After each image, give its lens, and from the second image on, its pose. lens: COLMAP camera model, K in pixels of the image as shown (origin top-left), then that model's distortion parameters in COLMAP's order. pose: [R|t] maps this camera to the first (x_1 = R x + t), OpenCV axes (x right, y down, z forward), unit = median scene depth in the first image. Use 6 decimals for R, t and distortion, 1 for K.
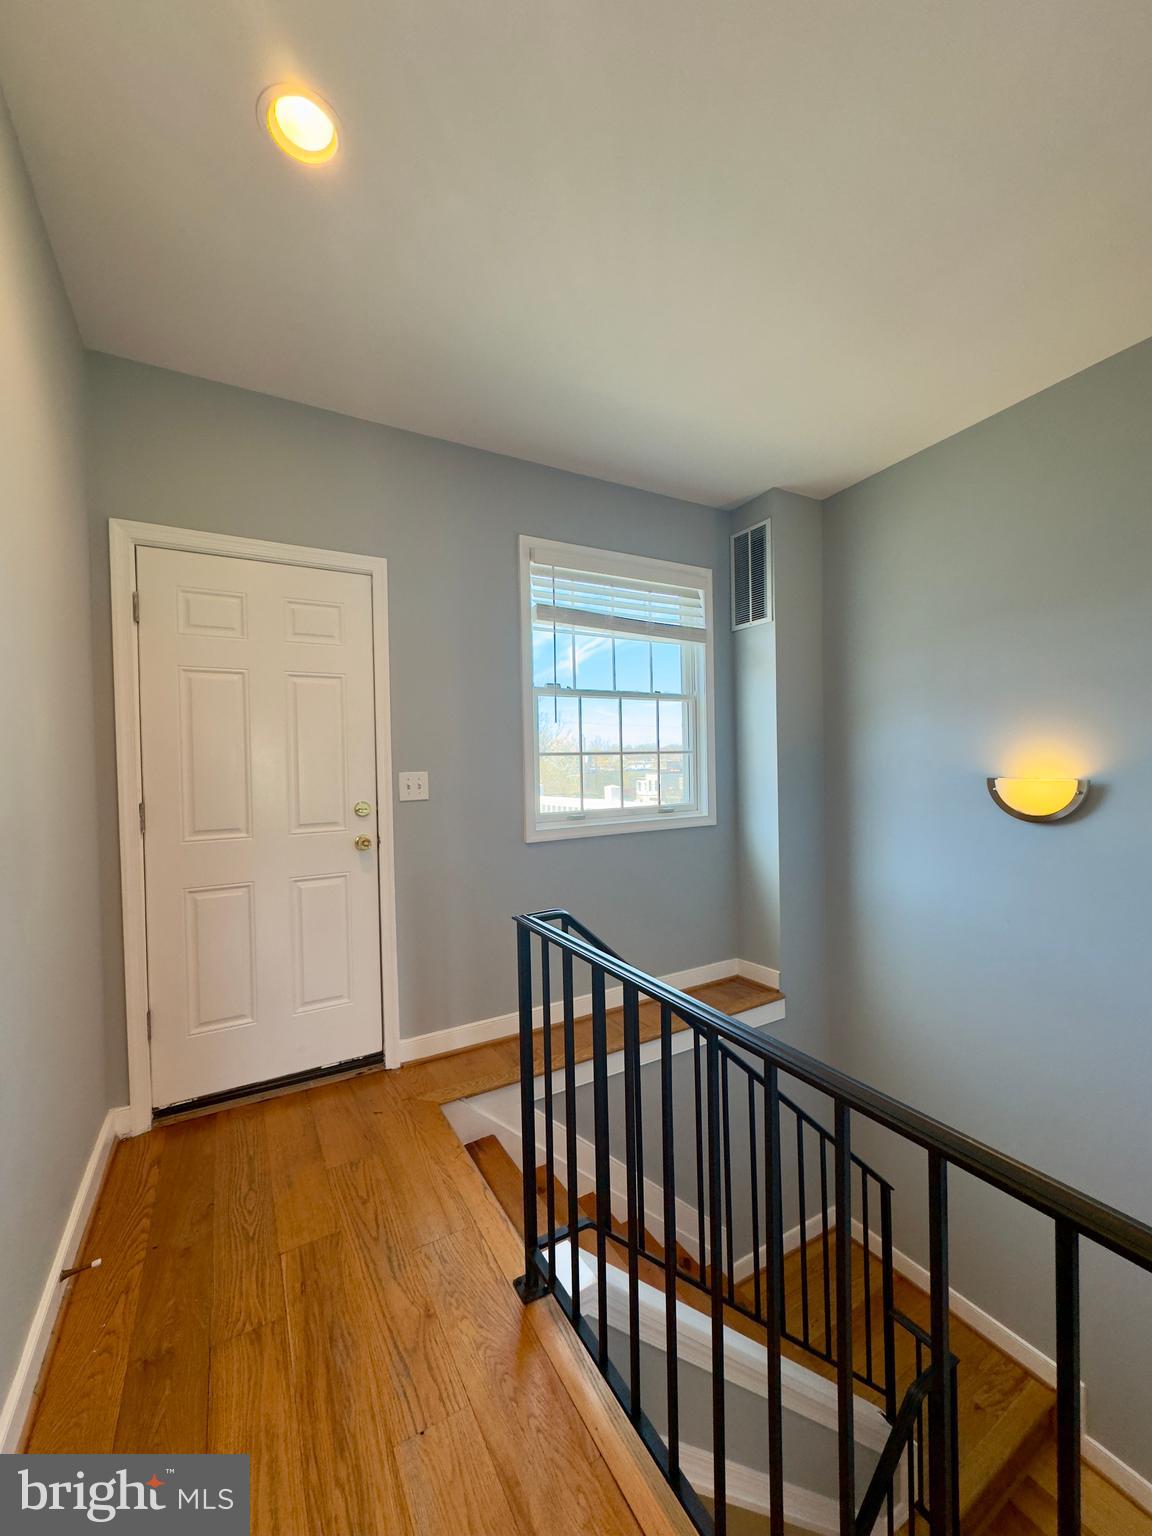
lens RADIAL K [[610.0, 0, 577.9], [0, 610.0, 771.9], [0, 0, 1]] dist [0.004578, -0.000057]
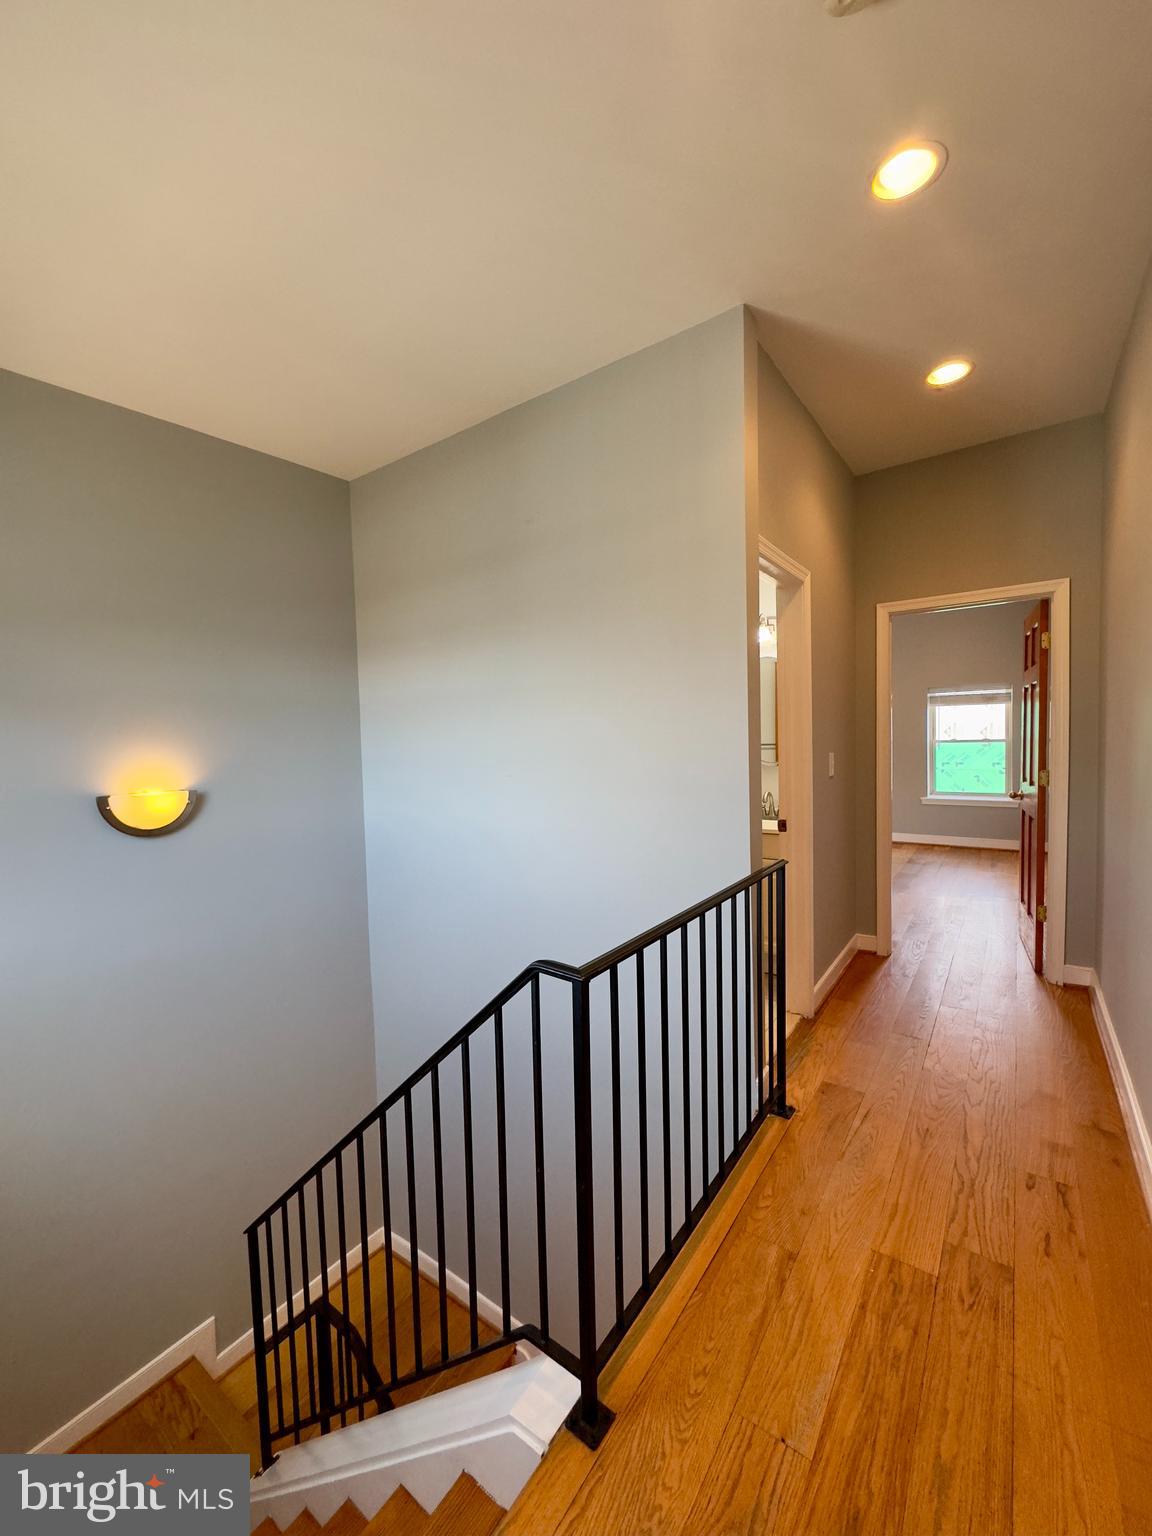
lens RADIAL K [[610.0, 0, 577.9], [0, 610.0, 775.3], [0, 0, 1]] dist [0.004578, -0.000057]
pose [[-0.413523, -0.014855, 0.910373, -0.884025], [0.043129, 0.998425, 0.035883, -0.047513], [-0.909472, 0.054102, -0.412231, 1.451368]]
